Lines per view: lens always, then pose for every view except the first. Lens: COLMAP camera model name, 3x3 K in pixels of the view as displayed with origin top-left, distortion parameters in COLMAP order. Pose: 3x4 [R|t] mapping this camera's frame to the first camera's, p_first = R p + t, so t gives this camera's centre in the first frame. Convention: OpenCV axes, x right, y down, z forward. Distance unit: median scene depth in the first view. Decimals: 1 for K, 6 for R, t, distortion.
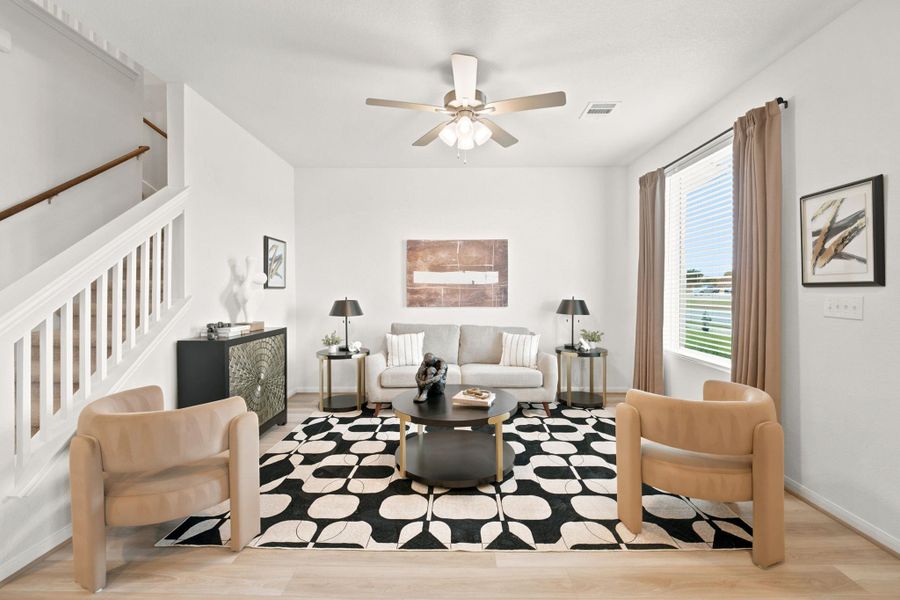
lens RADIAL K [[389.4, 0, 441.8], [0, 389.4, 296.0], [0, 0, 1]] dist [0.004293, -0.003907]
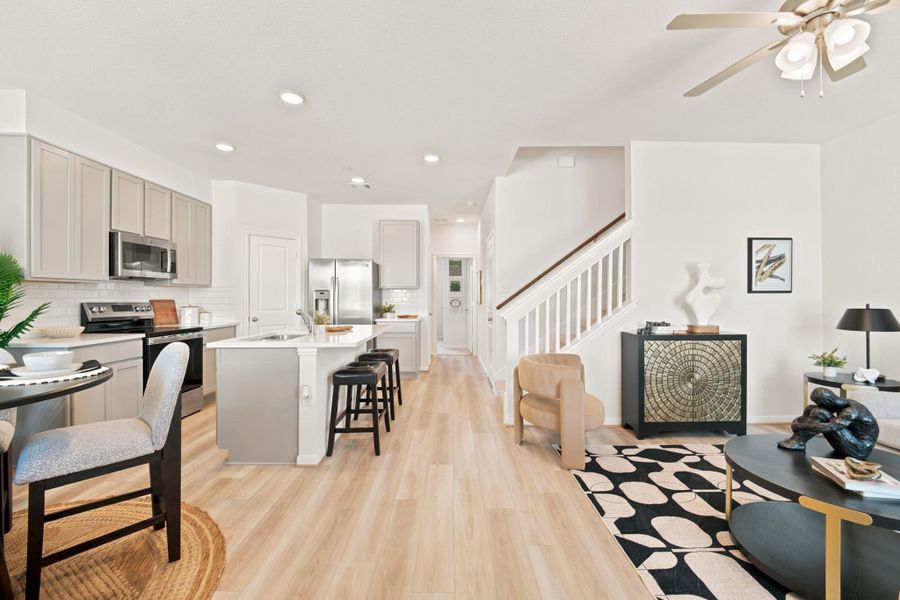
lens RADIAL K [[389.4, 0, 468.8], [0, 389.4, 299.1], [0, 0, 1]] dist [0.004293, -0.003907]
pose [[0.052089, 0.006594, -0.998621, 0.735405], [-0.014437, 0.999879, 0.005850, -0.000066], [0.998538, 0.014113, 0.052178, 0.424095]]
